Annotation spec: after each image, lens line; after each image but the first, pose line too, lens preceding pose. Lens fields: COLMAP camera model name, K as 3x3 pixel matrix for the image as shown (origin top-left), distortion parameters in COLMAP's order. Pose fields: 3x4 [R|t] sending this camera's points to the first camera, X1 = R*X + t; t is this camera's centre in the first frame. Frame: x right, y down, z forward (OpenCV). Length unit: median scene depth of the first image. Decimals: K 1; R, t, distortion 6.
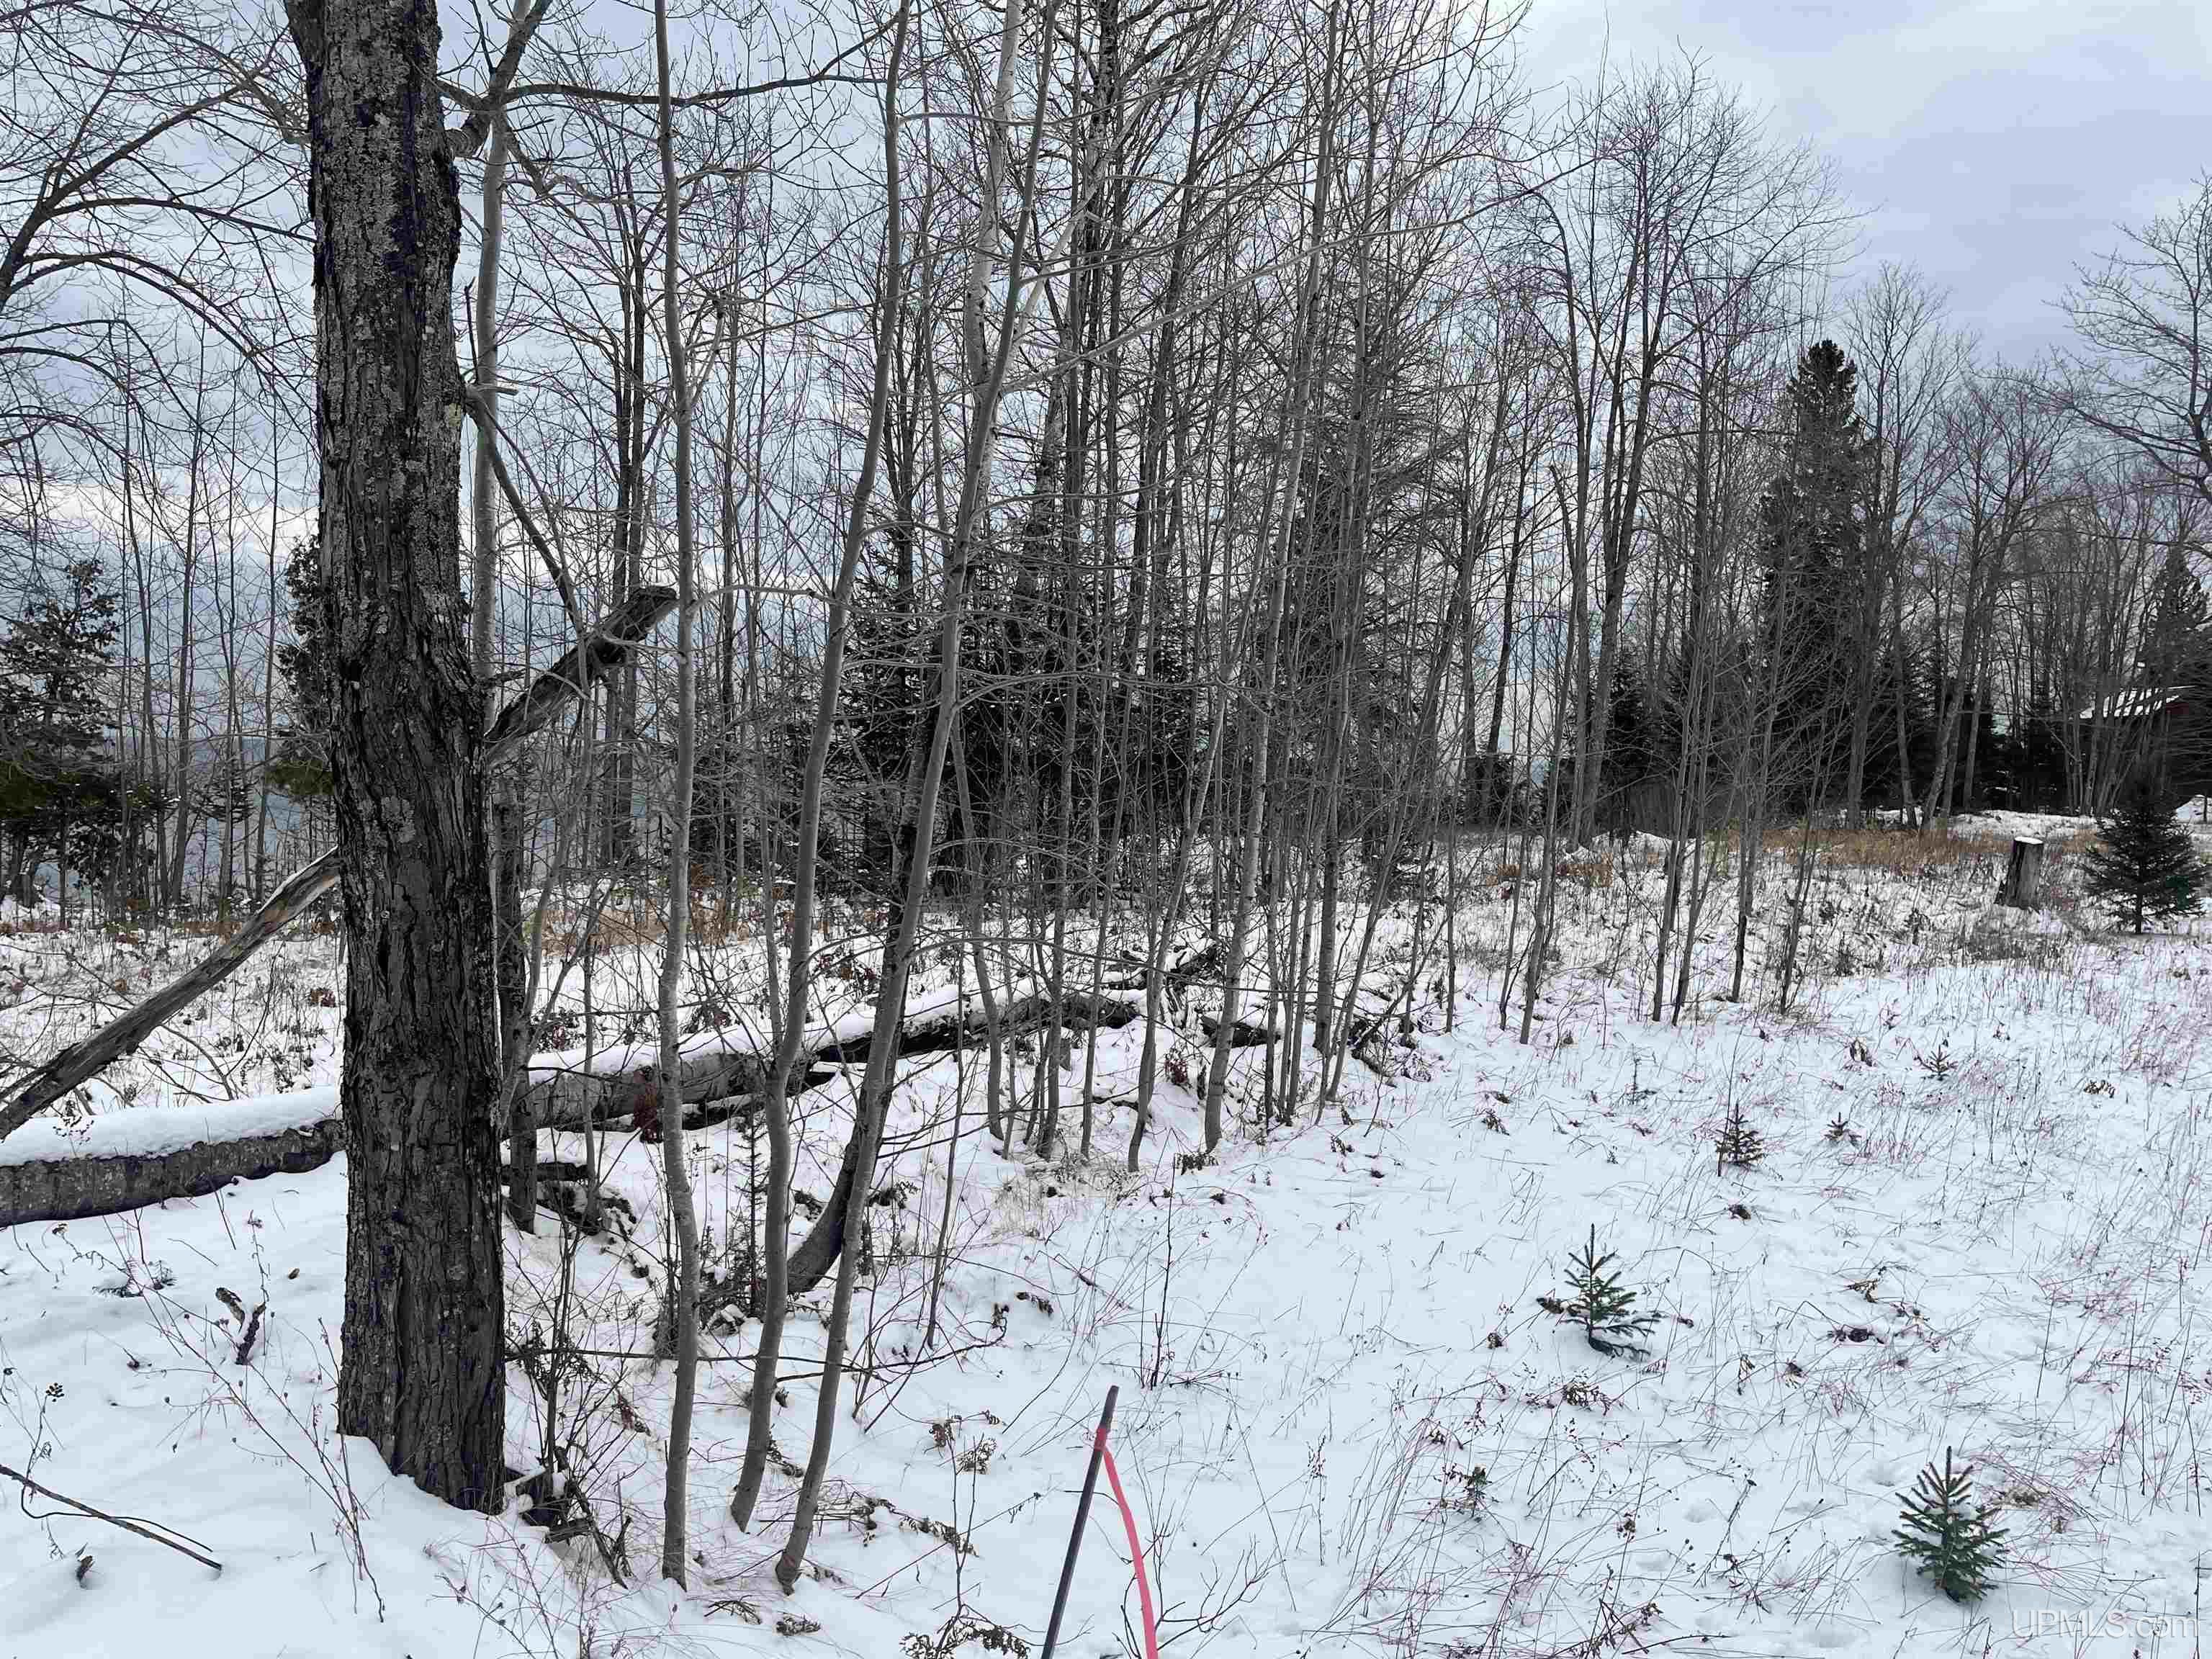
lens RADIAL K [[1661.2, 0, 1085.7], [0, 1661.2, 813.9], [0, 0, 1]] dist [0.033796, -0.003844]
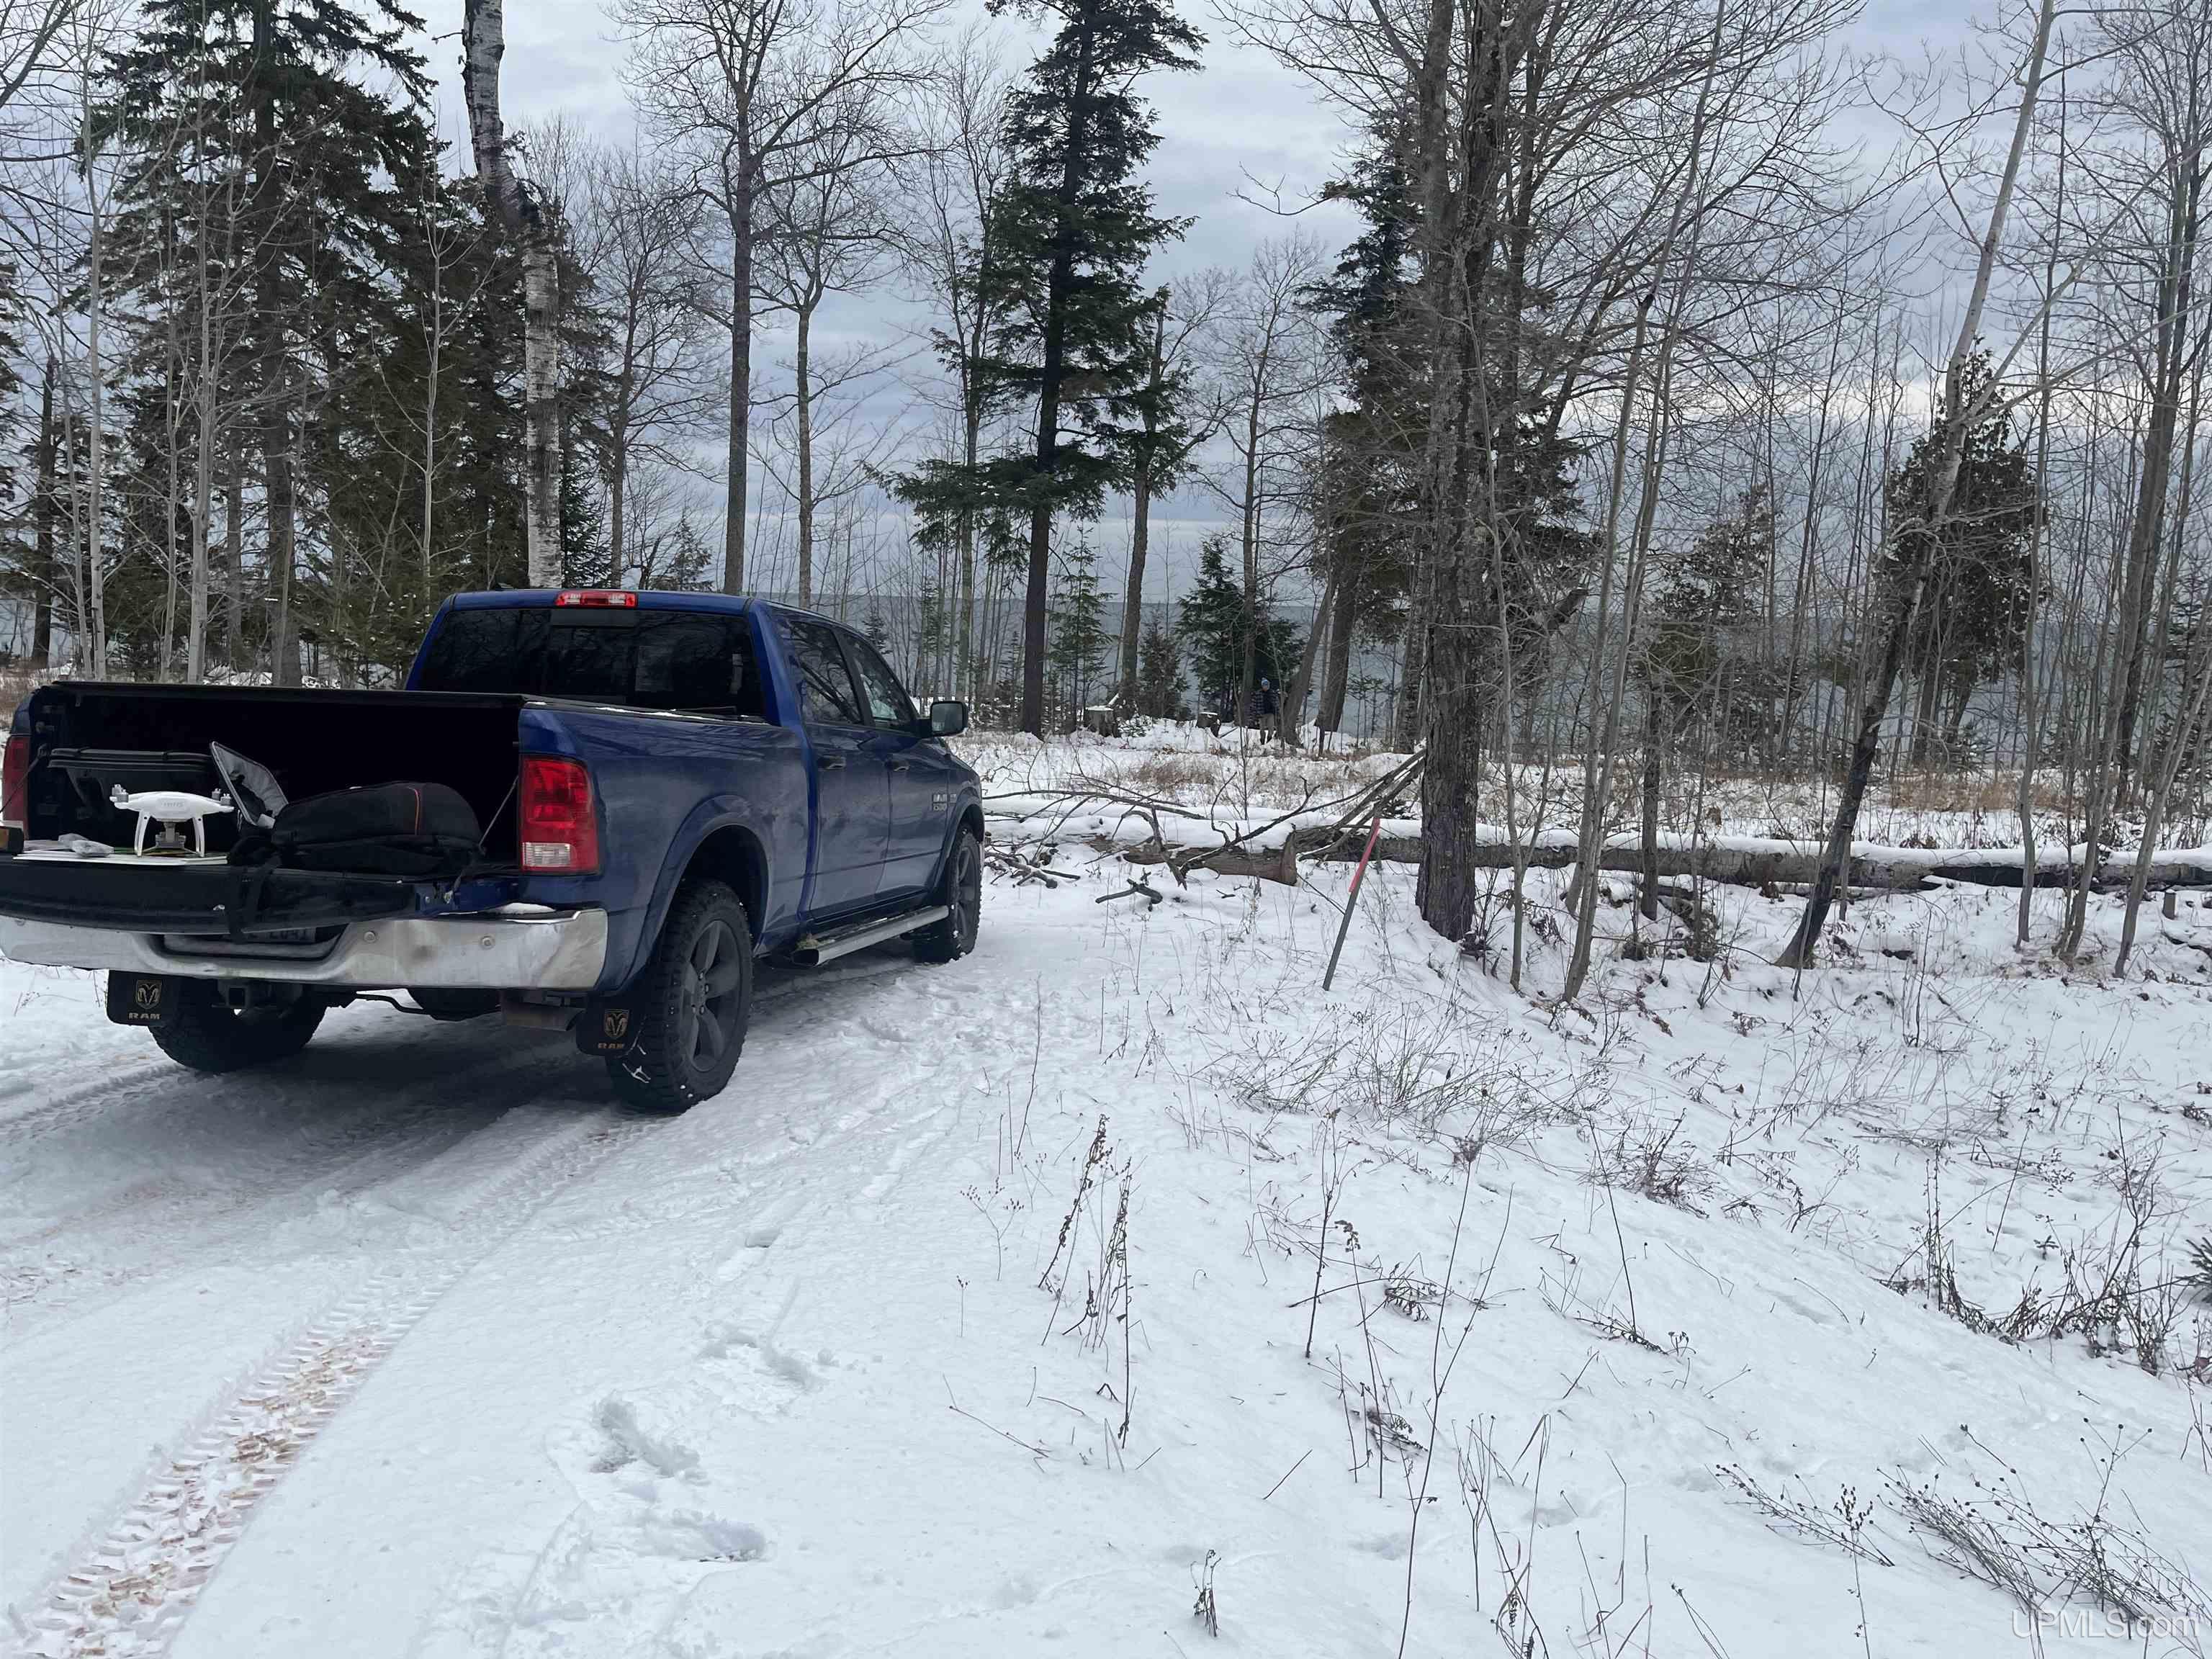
lens RADIAL K [[1680.6, 0, 1133.4], [0, 1680.6, 800.4], [0, 0, 1]] dist [0.087433, -0.100723]
pose [[0.580682, 0.091862, -0.808931, 0.596708], [-0.042735, 0.995683, 0.082393, -0.006084], [0.813008, -0.013274, 0.582101, -0.392976]]
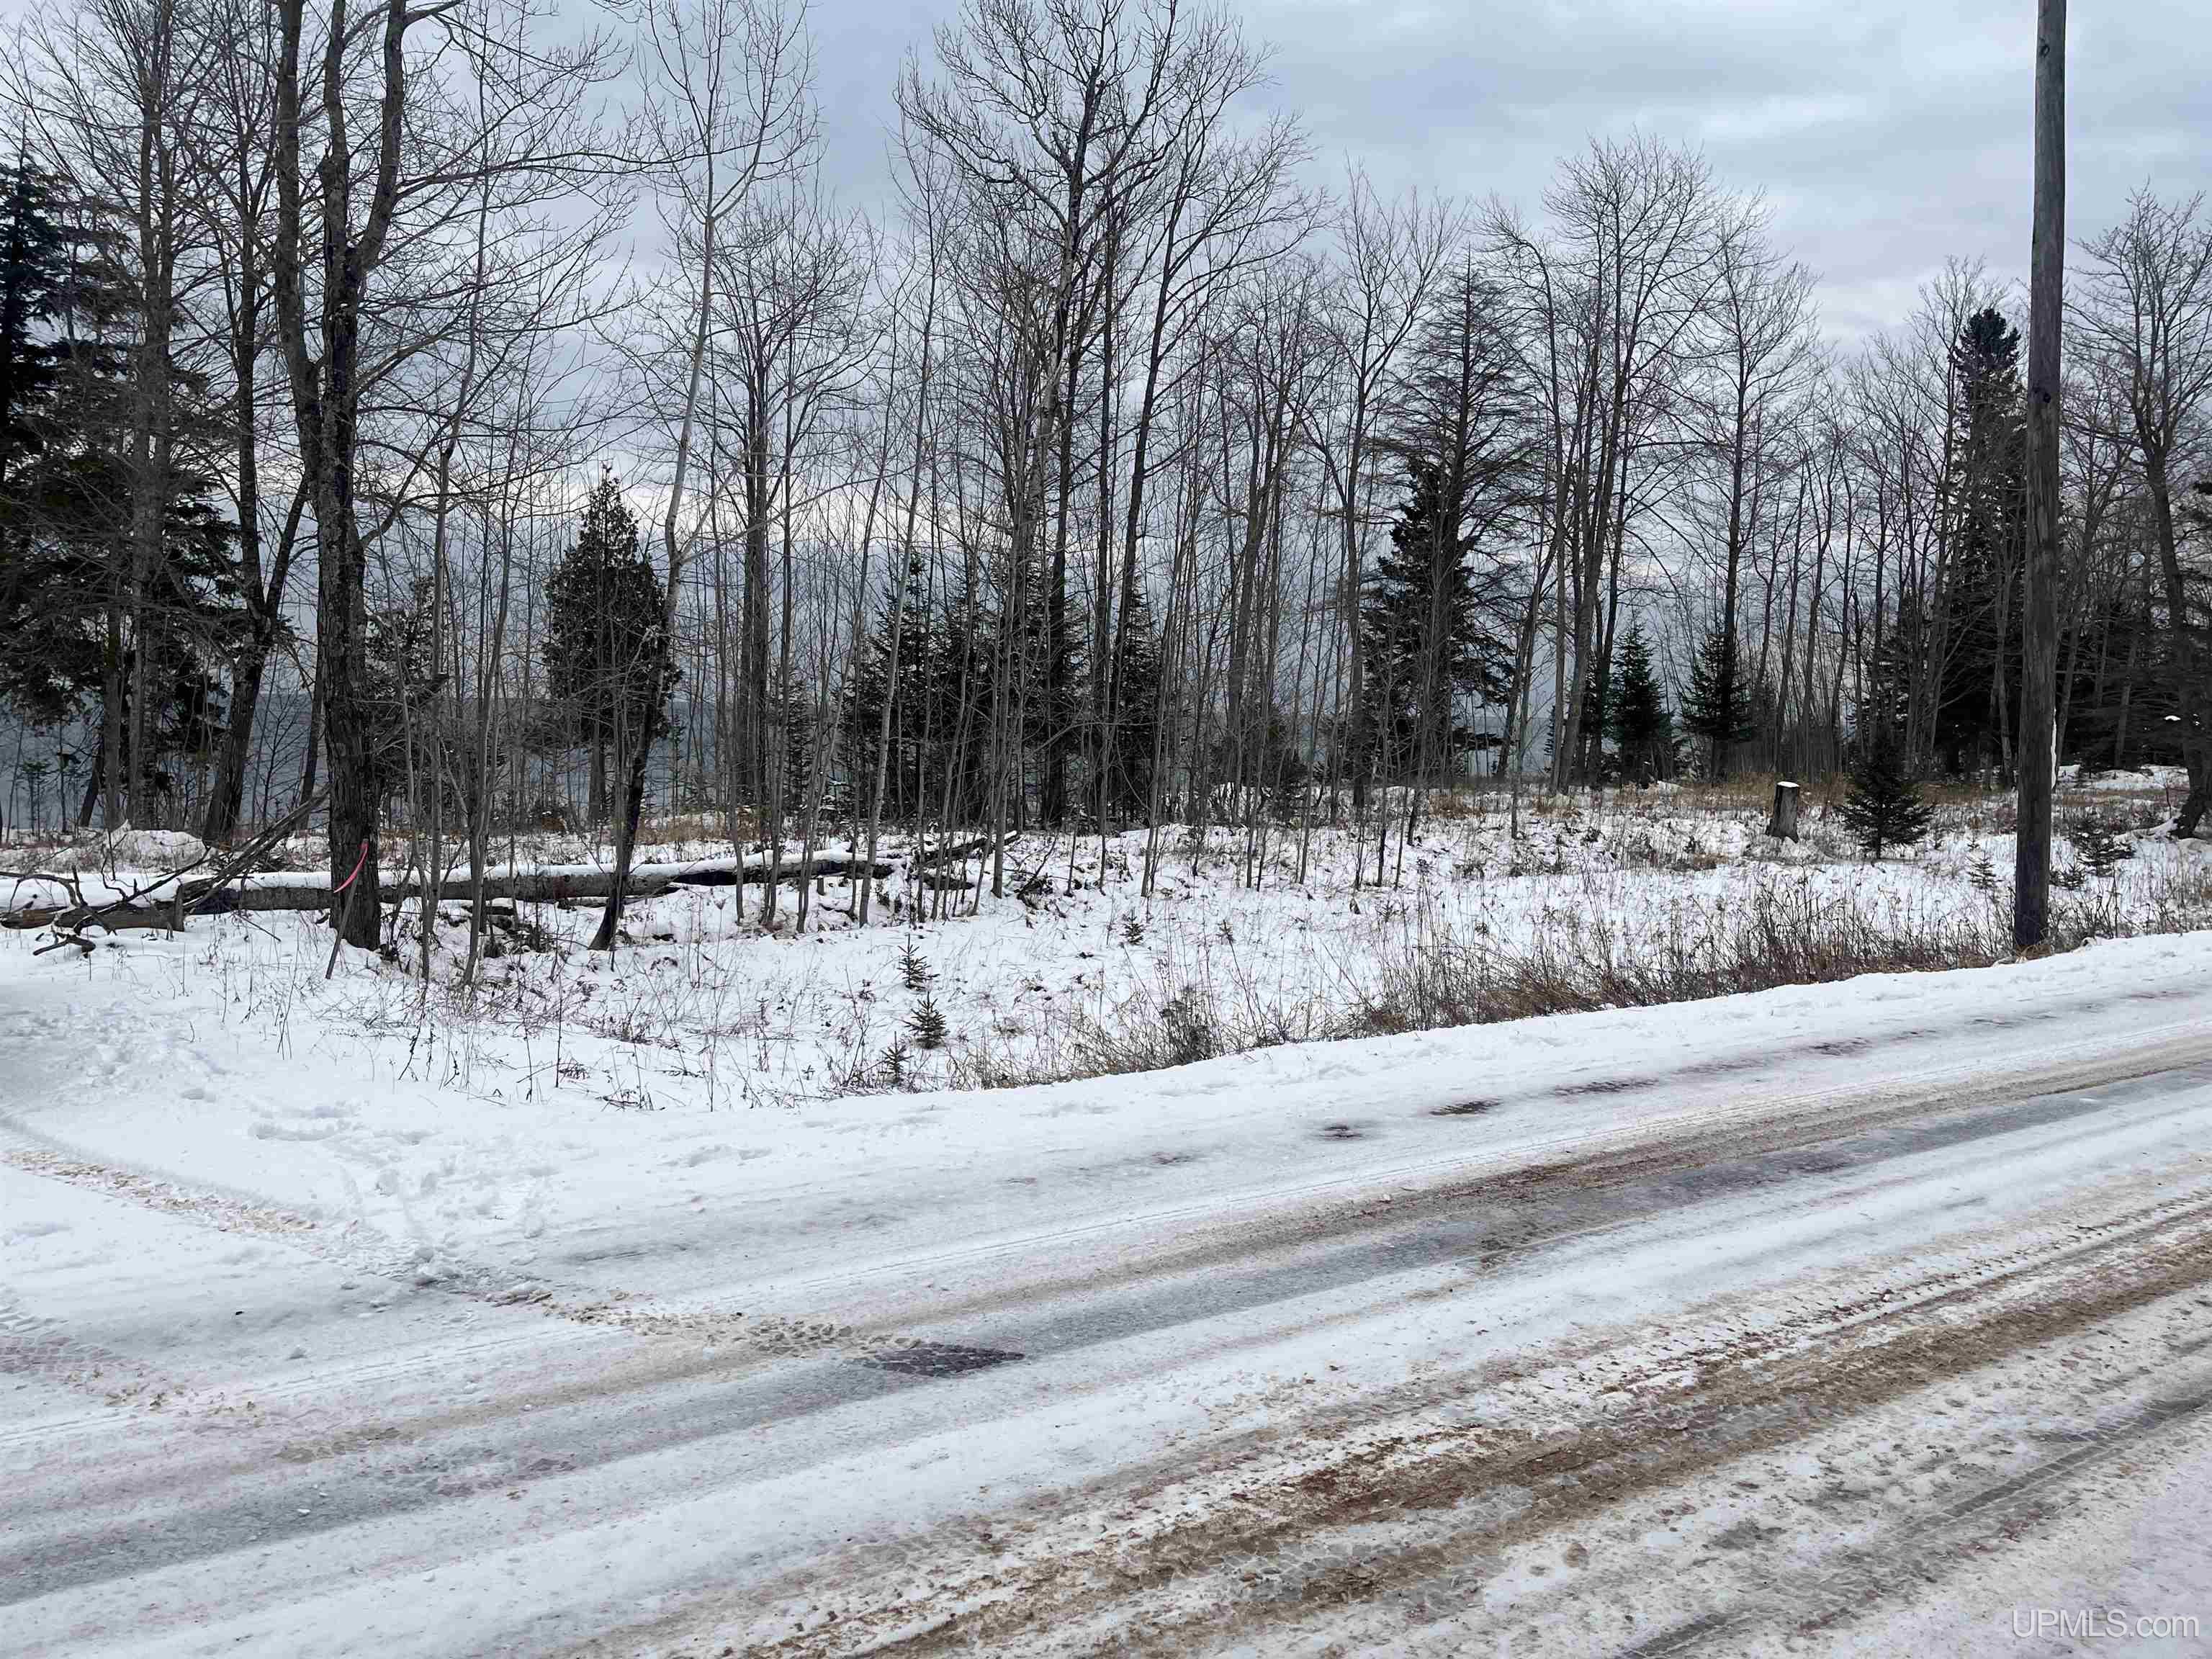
lens RADIAL K [[1680.6, 0, 1133.4], [0, 1680.6, 800.4], [0, 0, 1]] dist [0.087433, -0.100723]
pose [[0.984708, 0.006171, -0.174106, 0.695986], [-0.003171, 0.999842, 0.017505, 0.015160], [0.174187, -0.016686, 0.984571, -0.838641]]
